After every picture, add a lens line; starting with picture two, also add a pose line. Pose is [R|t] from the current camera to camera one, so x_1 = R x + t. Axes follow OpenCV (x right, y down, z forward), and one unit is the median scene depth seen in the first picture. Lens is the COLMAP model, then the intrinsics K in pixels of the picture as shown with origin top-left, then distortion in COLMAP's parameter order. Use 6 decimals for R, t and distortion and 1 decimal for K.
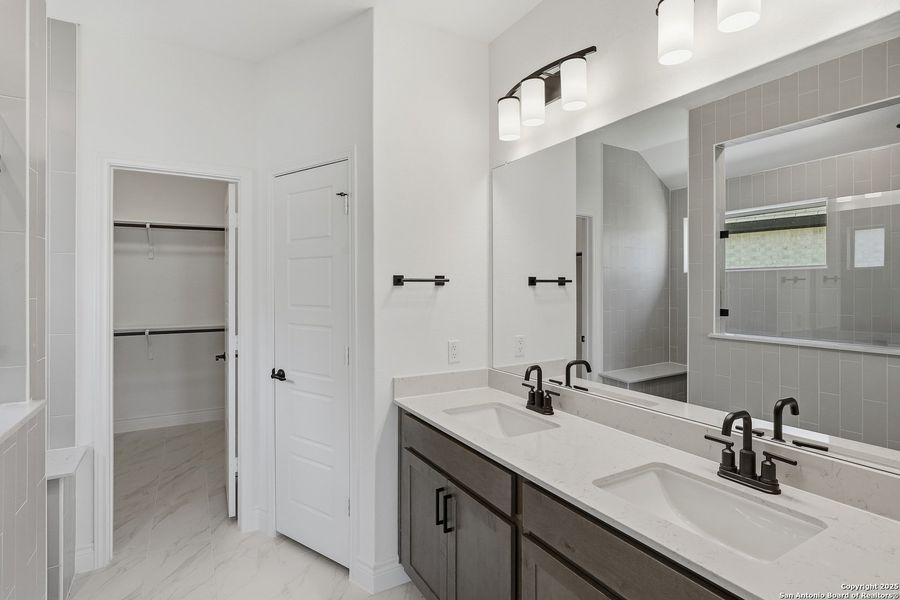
lens RADIAL K [[408.2, 0, 445.8], [0, 408.2, 293.4], [0, 0, 1]] dist [-0.006509, 0.000220]
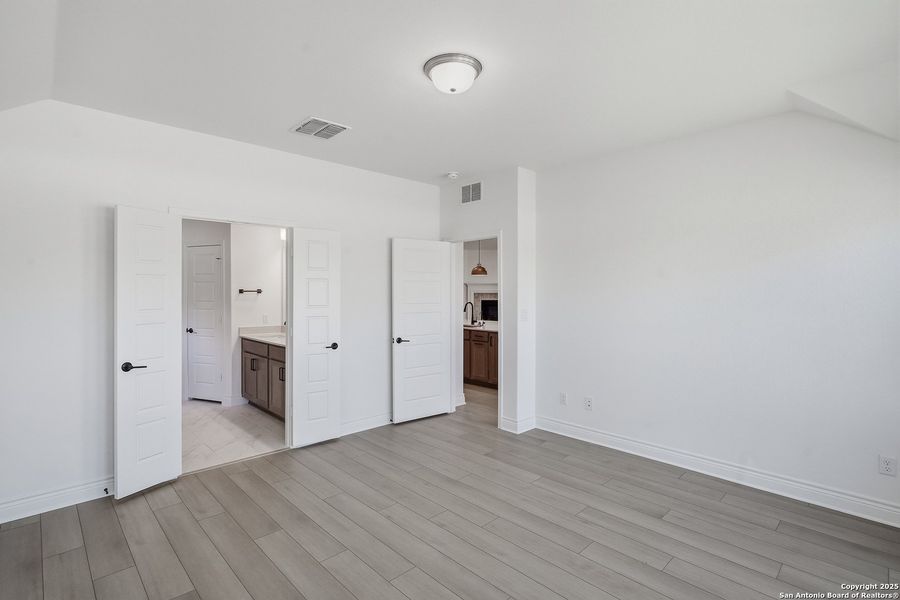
lens RADIAL K [[433.3, 0, 446.2], [0, 433.3, 295.8], [0, 0, 1]] dist [-0.004668, 0.000117]
pose [[0.959687, 0.000190, 0.281071, 0.382369], [0.000599, 0.999996, -0.002723, 0.007131], [-0.281070, 0.002781, 0.959683, -2.146091]]
